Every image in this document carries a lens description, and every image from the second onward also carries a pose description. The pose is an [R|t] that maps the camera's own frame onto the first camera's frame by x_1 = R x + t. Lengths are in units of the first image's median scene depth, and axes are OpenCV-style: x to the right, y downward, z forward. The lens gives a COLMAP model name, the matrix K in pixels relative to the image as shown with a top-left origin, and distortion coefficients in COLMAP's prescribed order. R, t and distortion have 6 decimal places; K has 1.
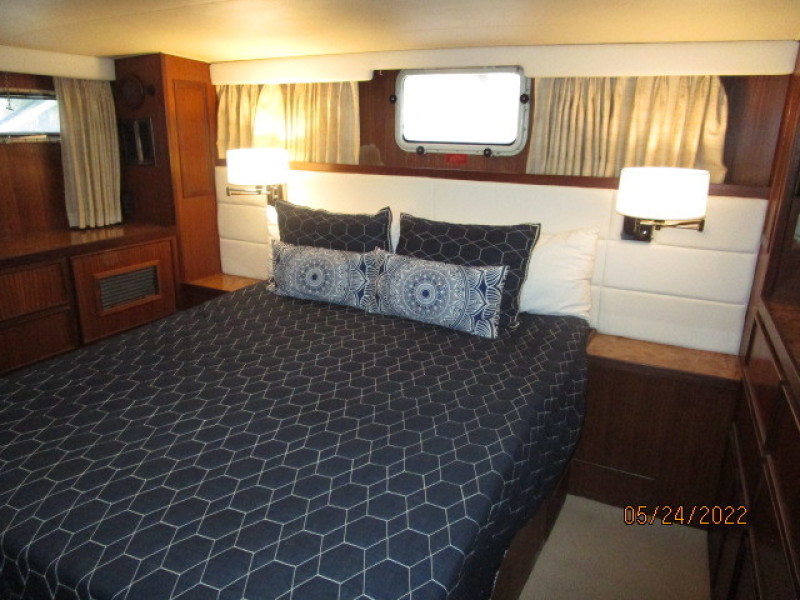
lens RADIAL K [[585.4, 0, 398.8], [0, 585.4, 296.4], [0, 0, 1]] dist [0.001676, 0.001038]
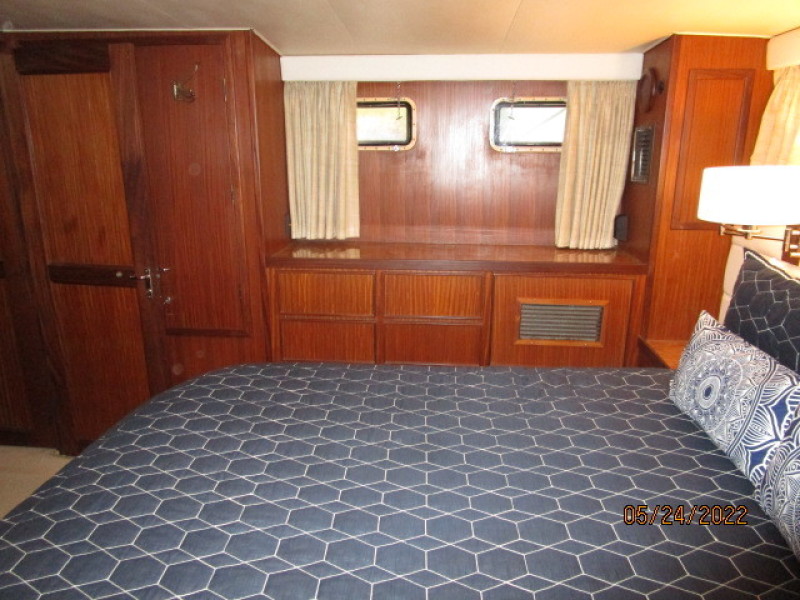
lens RADIAL K [[585.4, 0, 398.8], [0, 585.4, 296.4], [0, 0, 1]] dist [0.001676, 0.001038]
pose [[0.364089, 0.228305, -0.902949, 0.220613], [-0.259517, 0.955962, 0.137066, -0.113544], [0.894478, 0.184427, 0.407304, 0.463737]]
